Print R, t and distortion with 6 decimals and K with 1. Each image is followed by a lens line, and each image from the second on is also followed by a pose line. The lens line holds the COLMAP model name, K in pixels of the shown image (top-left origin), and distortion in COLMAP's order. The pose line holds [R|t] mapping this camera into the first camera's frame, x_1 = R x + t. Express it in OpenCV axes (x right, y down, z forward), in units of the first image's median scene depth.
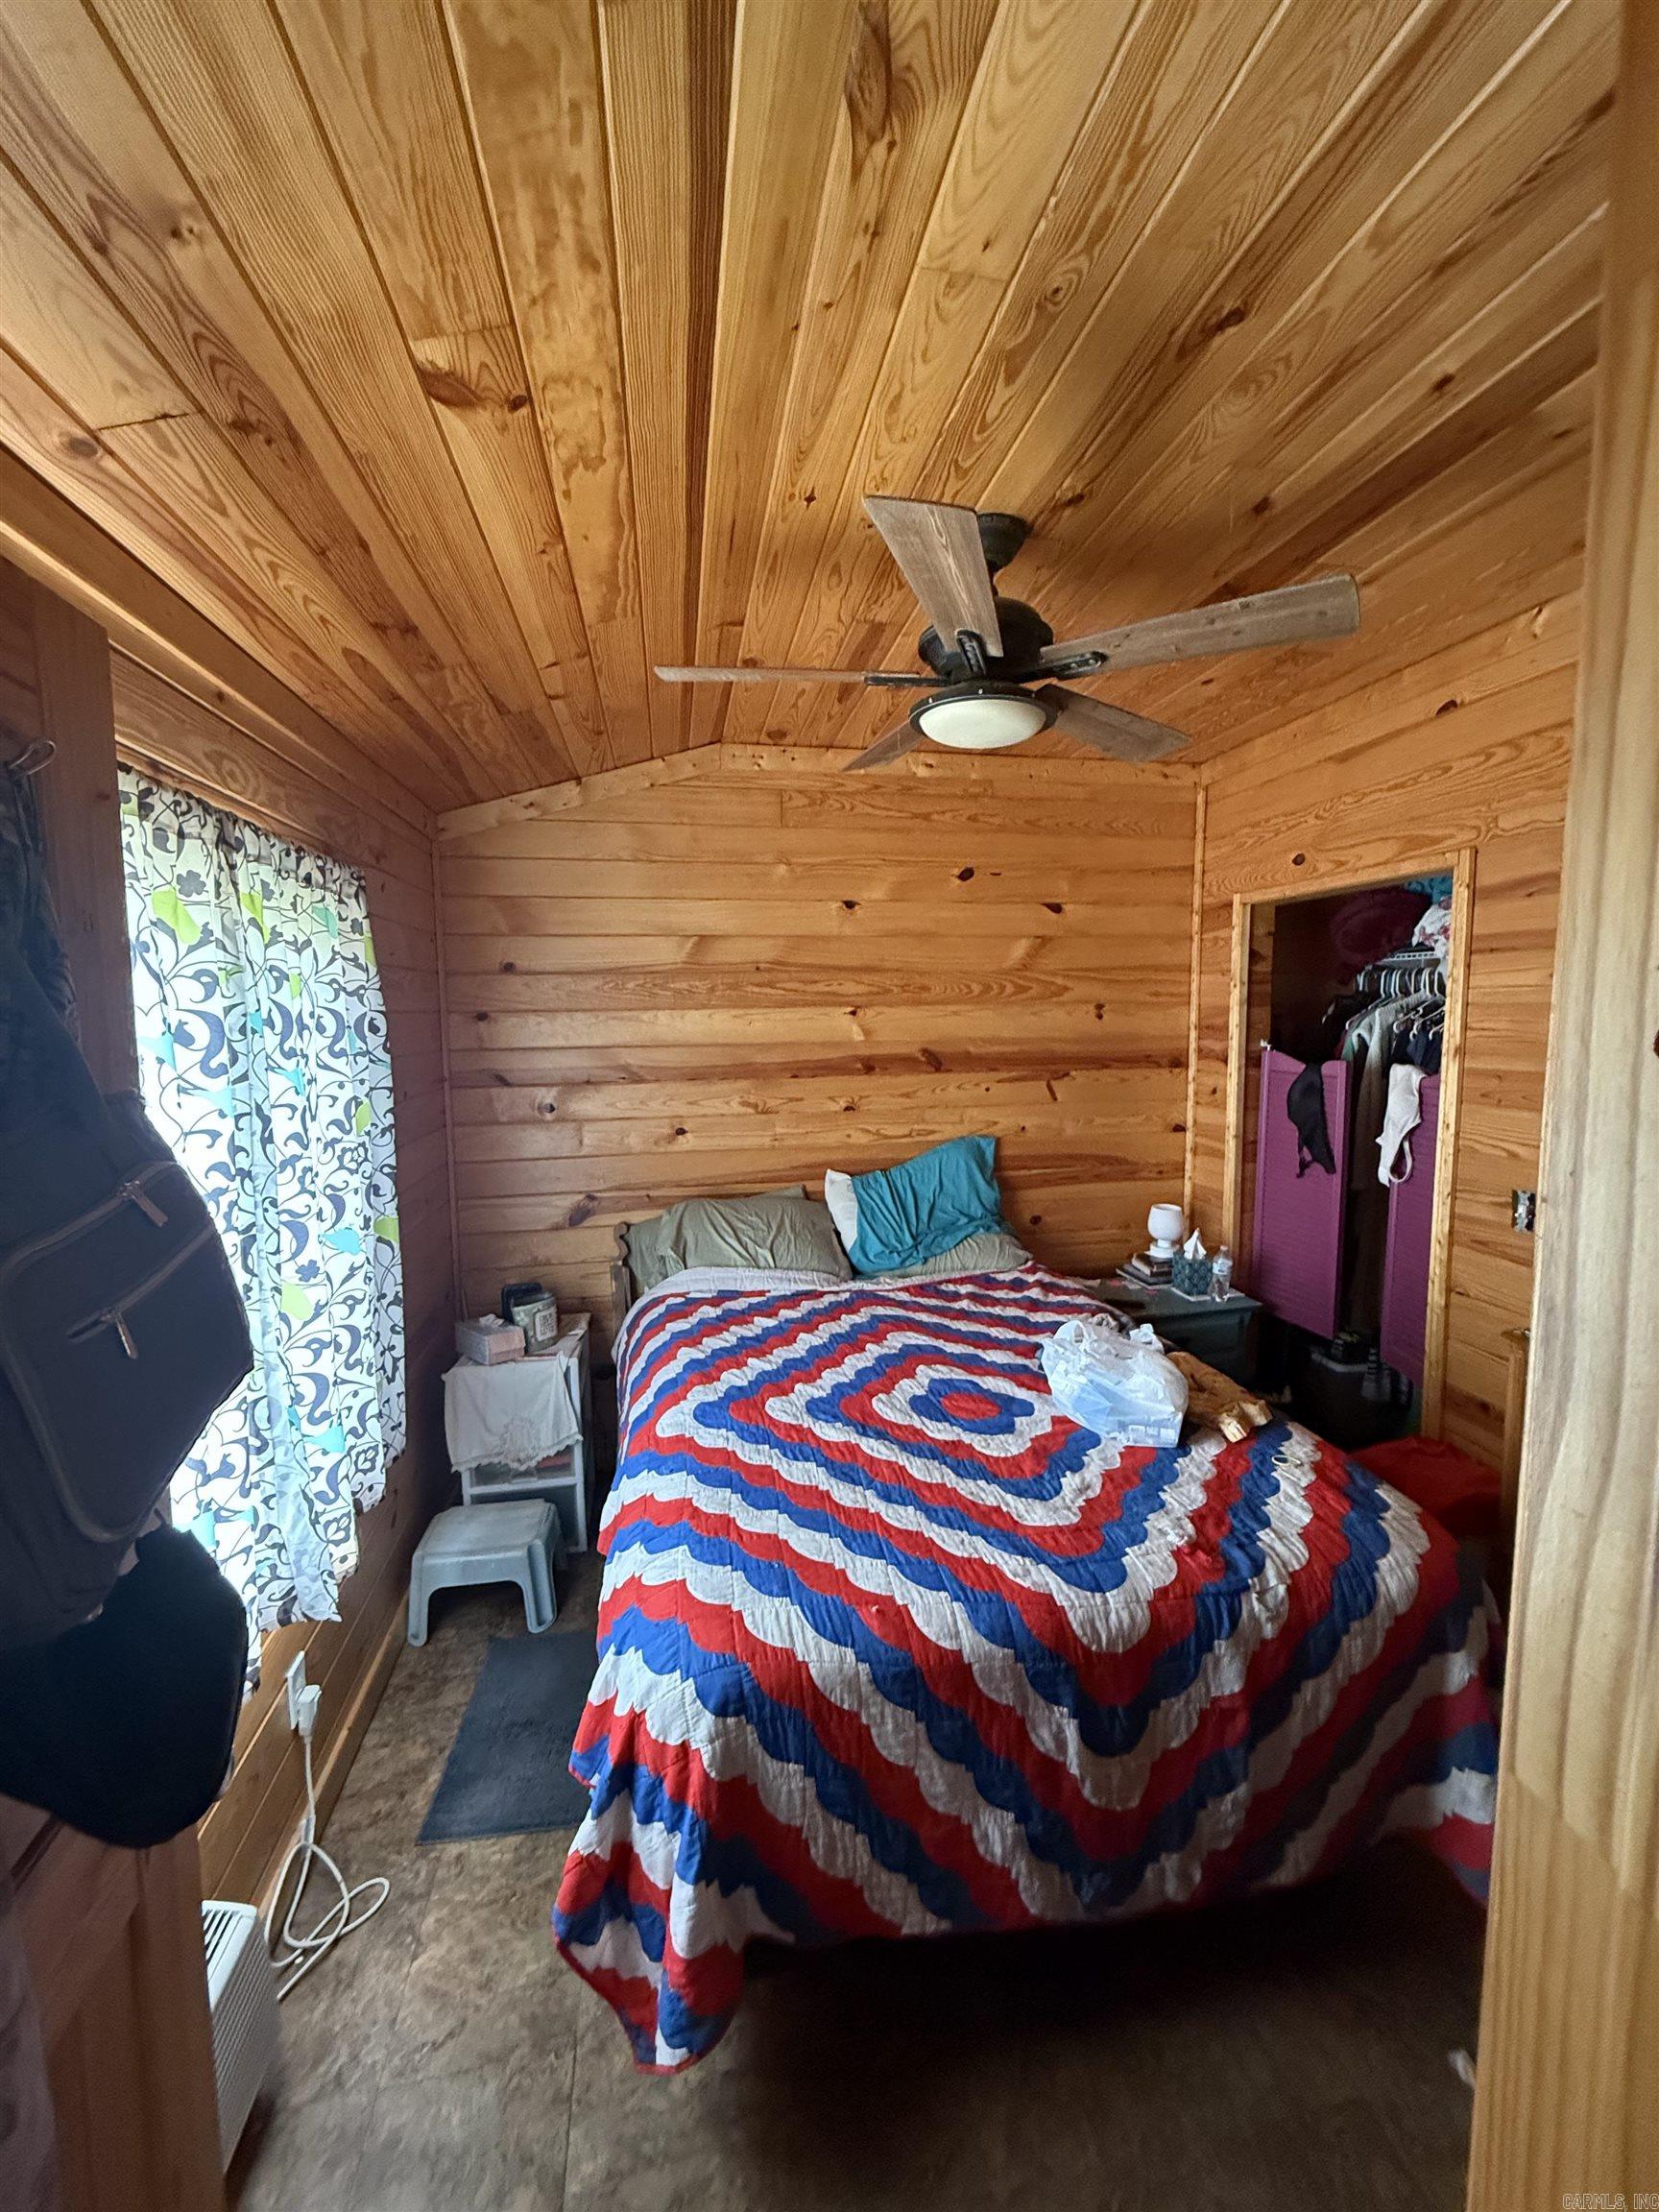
lens RADIAL K [[892.1, 0, 833.0], [0, 892.1, 1101.5], [0, 0, 1]] dist [0.000198, -0.000034]
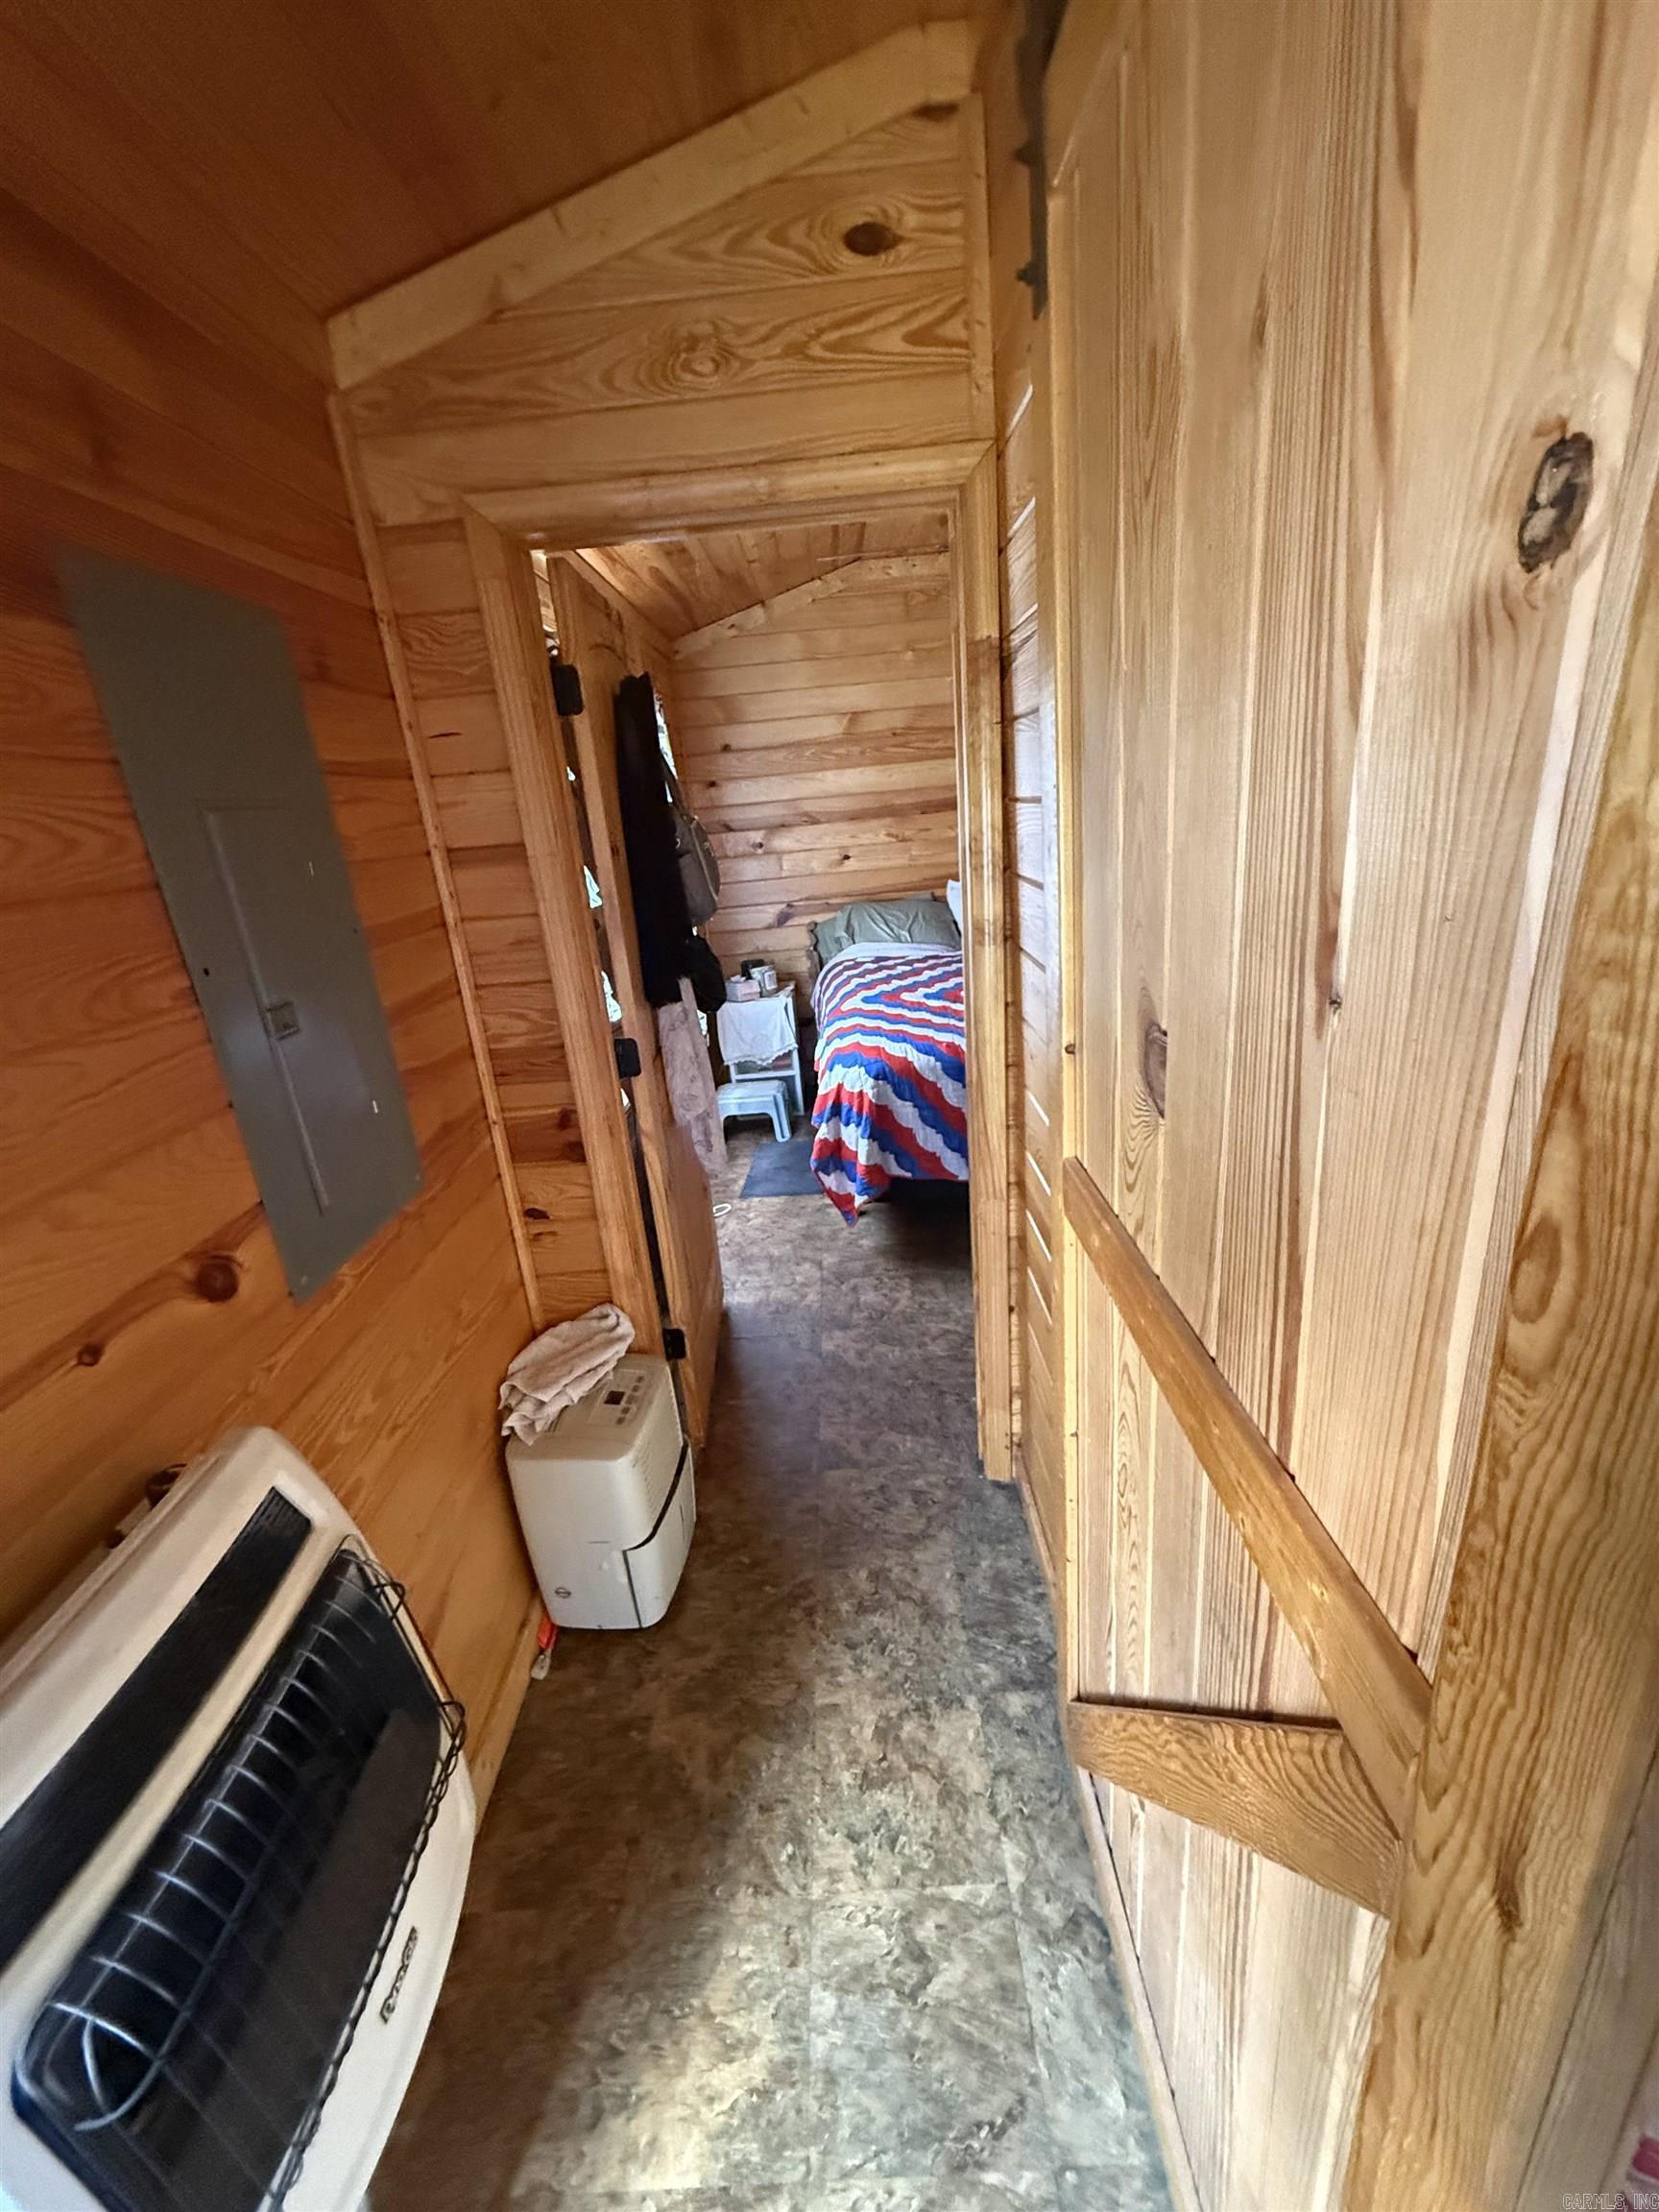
lens RADIAL K [[892.1, 0, 837.5], [0, 892.1, 1102.6], [0, 0, 1]] dist [0.000198, -0.000034]
pose [[0.982765, -0.009868, -0.184594, 0.095583], [0.054794, 0.969249, 0.239903, 0.084225], [0.176550, -0.245883, 0.953085, -0.583990]]
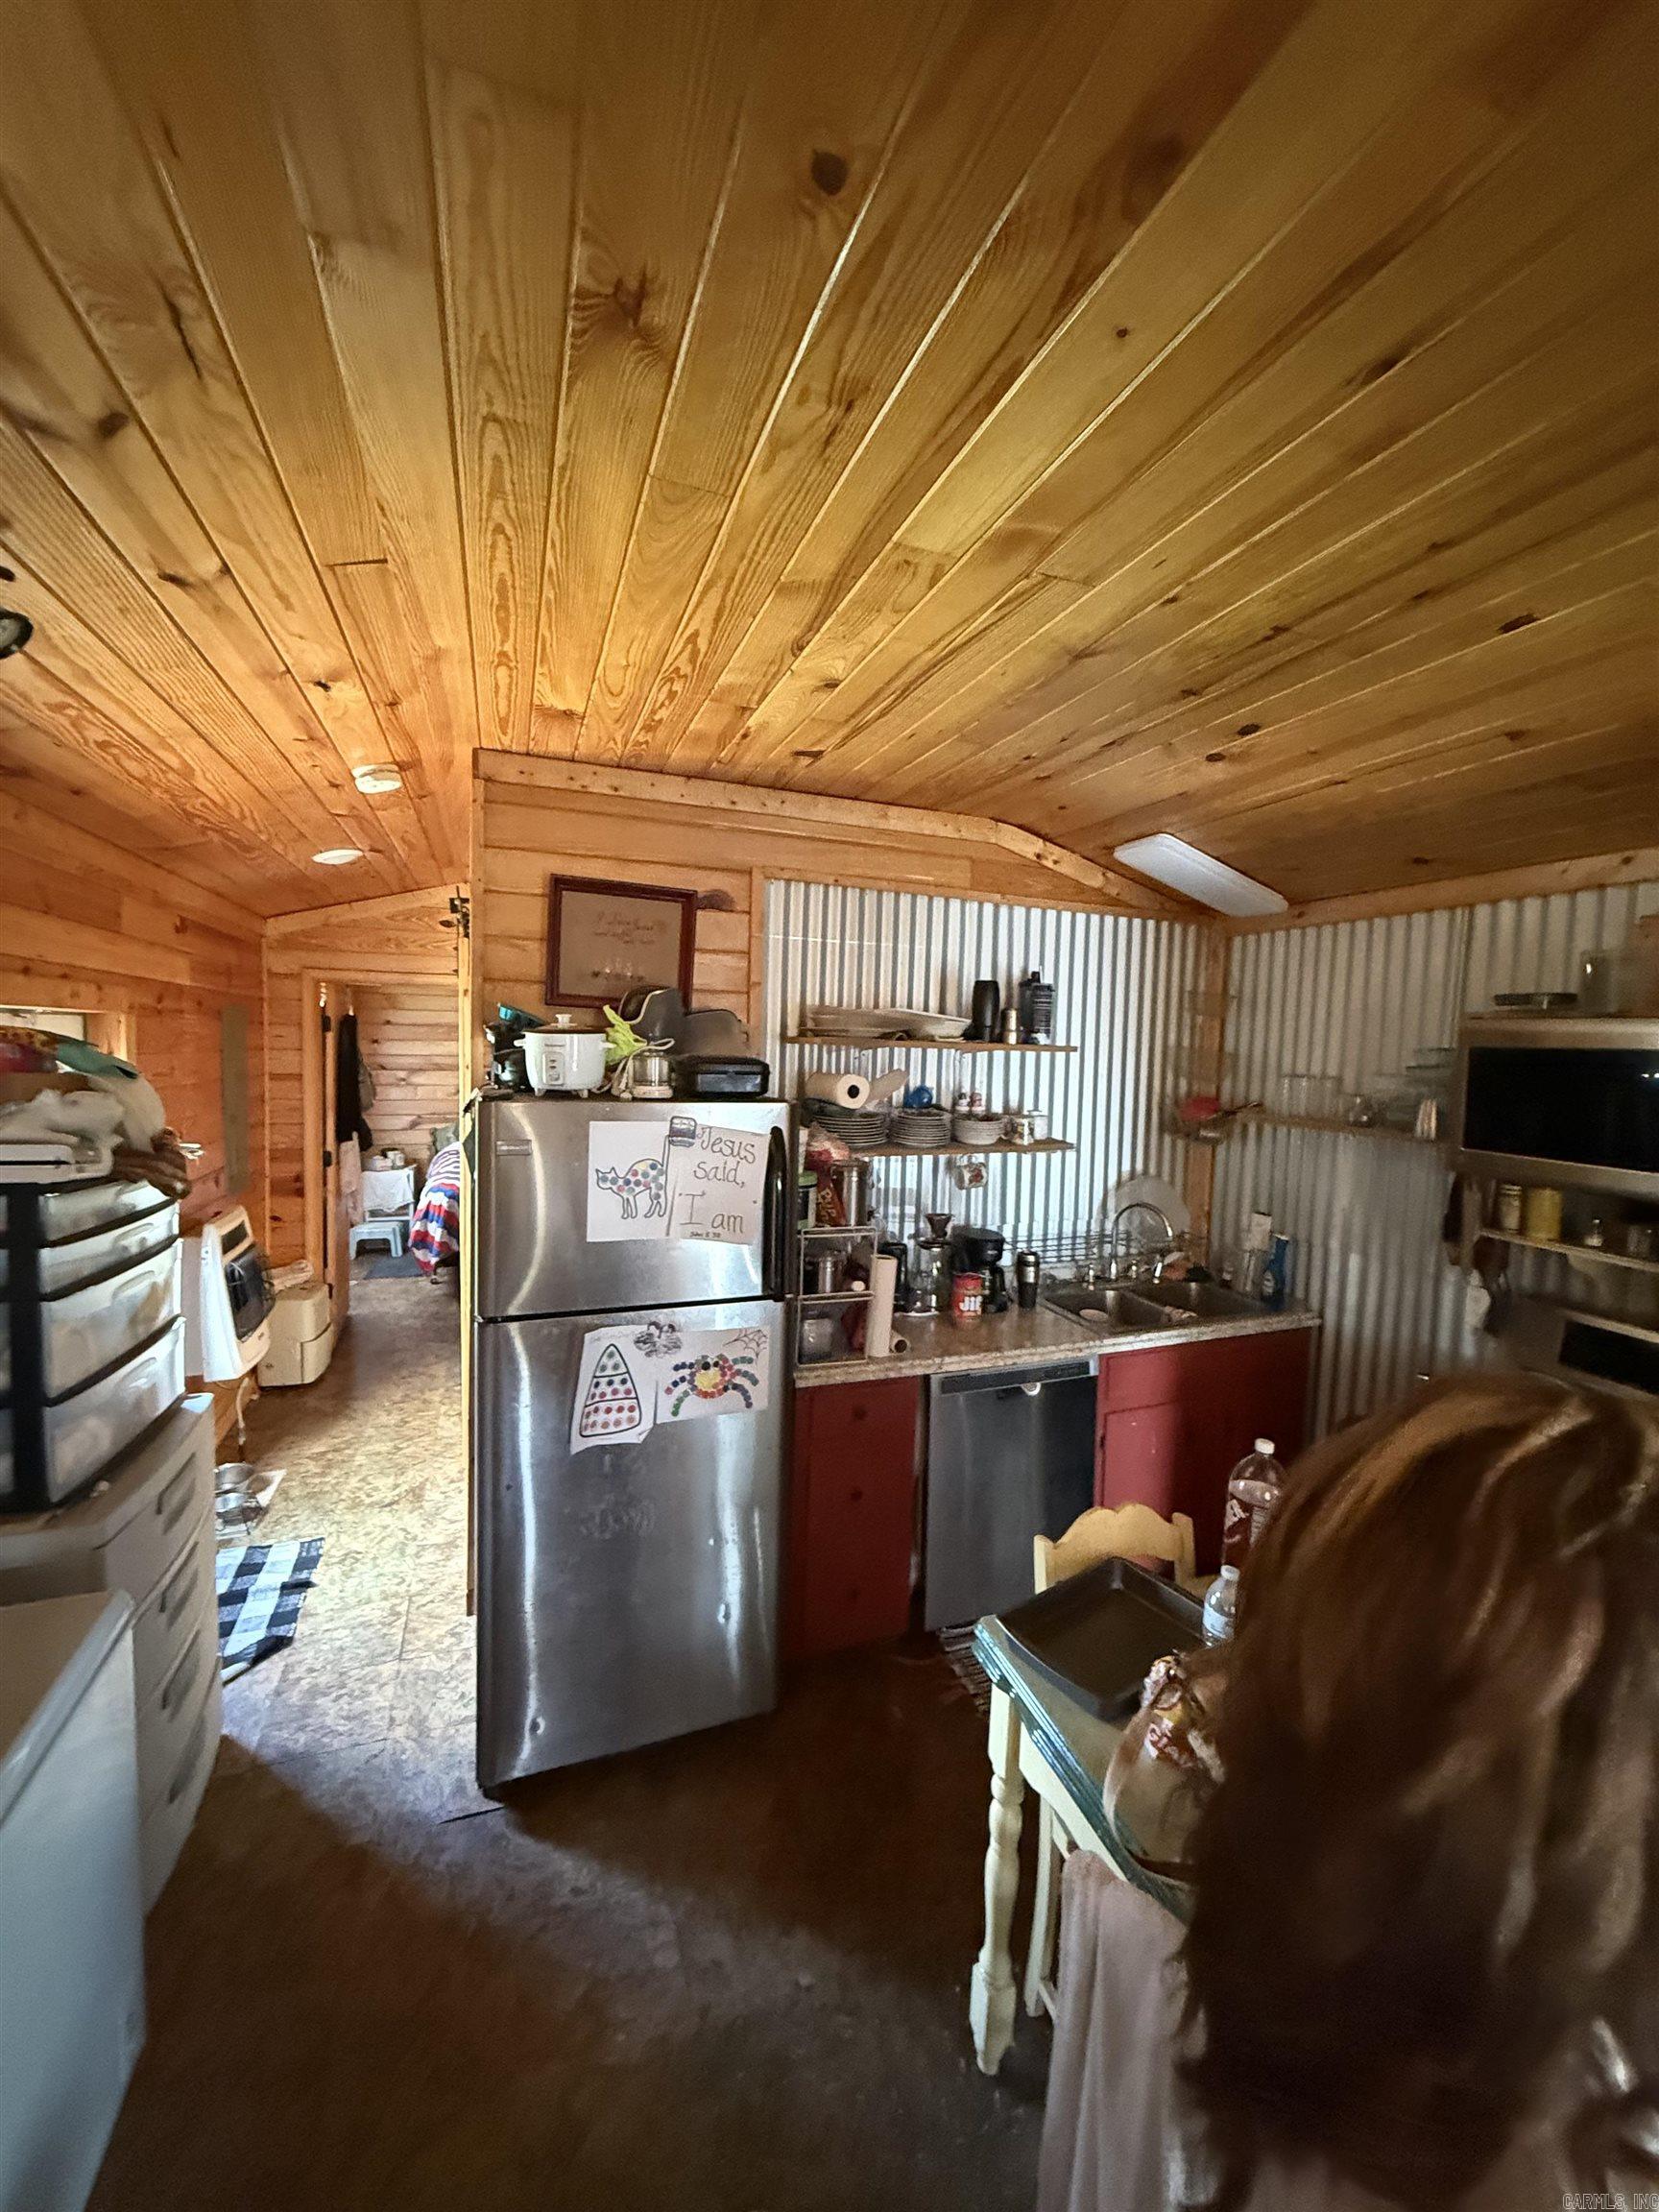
lens RADIAL K [[892.1, 0, 830.6], [0, 892.1, 1106.0], [0, 0, 1]] dist [0.000198, -0.000034]
pose [[0.984209, 0.028815, 0.174650, 0.467810], [-0.025307, 0.999431, -0.022277, 0.118992], [-0.175192, 0.017506, 0.984379, -1.832710]]
